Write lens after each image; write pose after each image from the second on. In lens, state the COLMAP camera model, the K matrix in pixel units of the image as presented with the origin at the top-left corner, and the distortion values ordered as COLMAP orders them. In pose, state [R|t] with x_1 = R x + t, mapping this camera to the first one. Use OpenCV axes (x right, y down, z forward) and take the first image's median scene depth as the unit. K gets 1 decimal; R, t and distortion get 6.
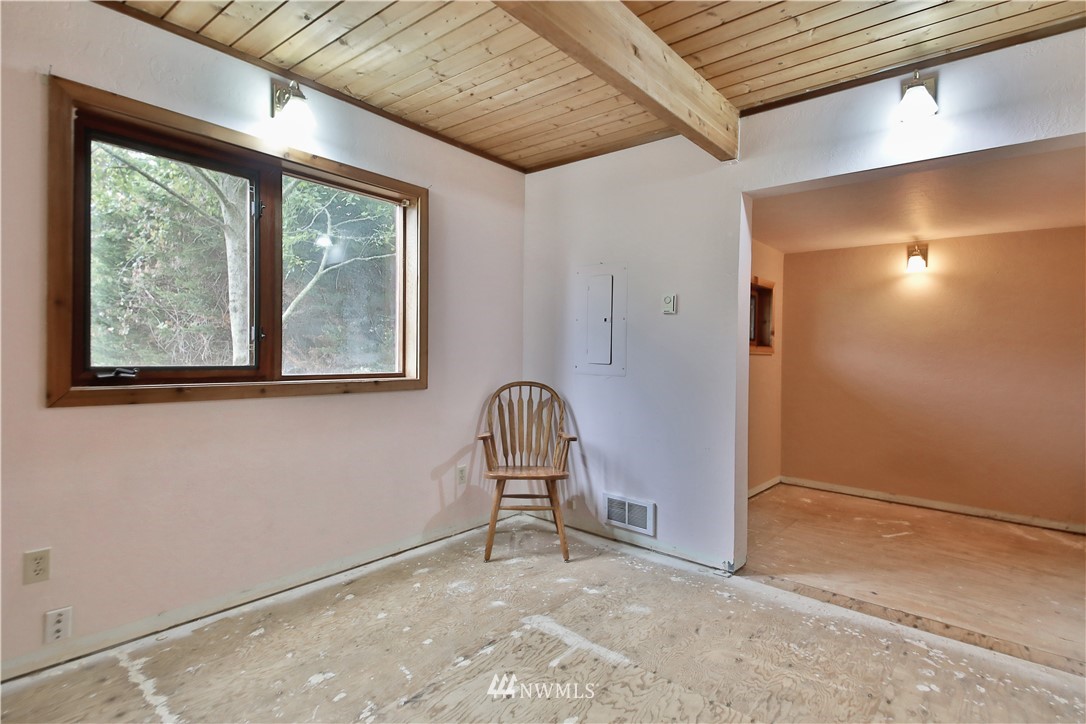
lens RADIAL K [[550.2, 0, 543.0], [0, 550.2, 362.0], [0, 0, 1]] dist [0.043072, -0.017718]
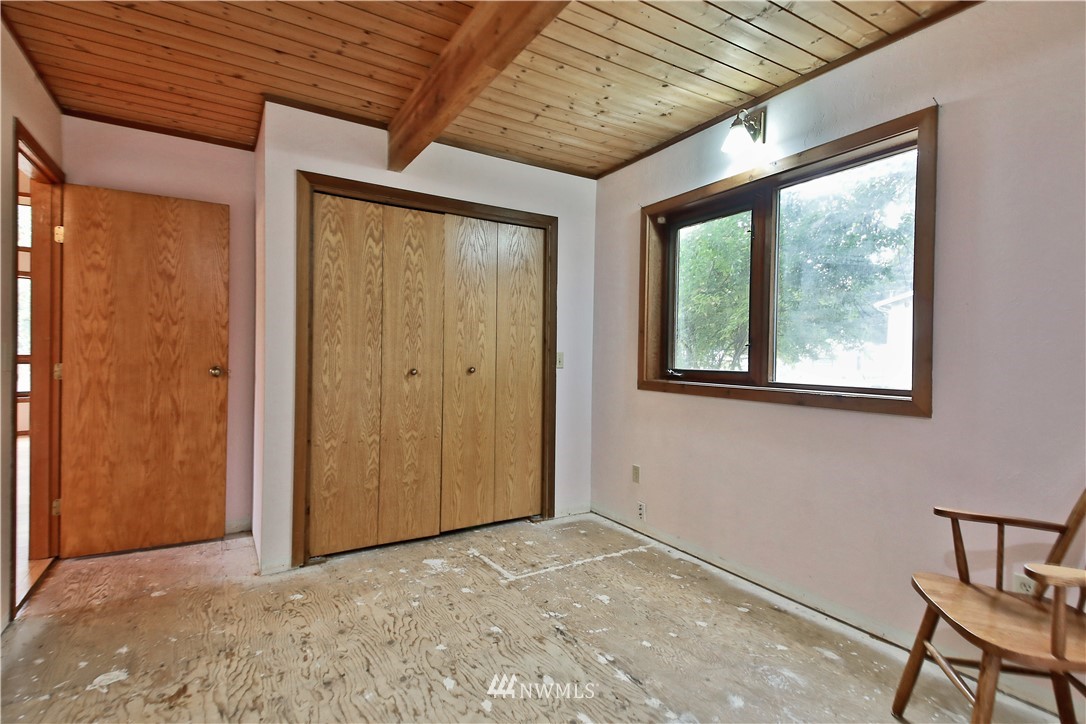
lens RADIAL K [[533.2, 0, 540.6], [0, 533.2, 376.1], [0, 0, 1]] dist [0.011444, -0.000278]
pose [[-0.335602, 0.012458, -0.941922, 0.738571], [-0.039413, 0.998851, 0.027254, 0.002435], [0.941179, 0.046271, -0.334725, 1.092883]]
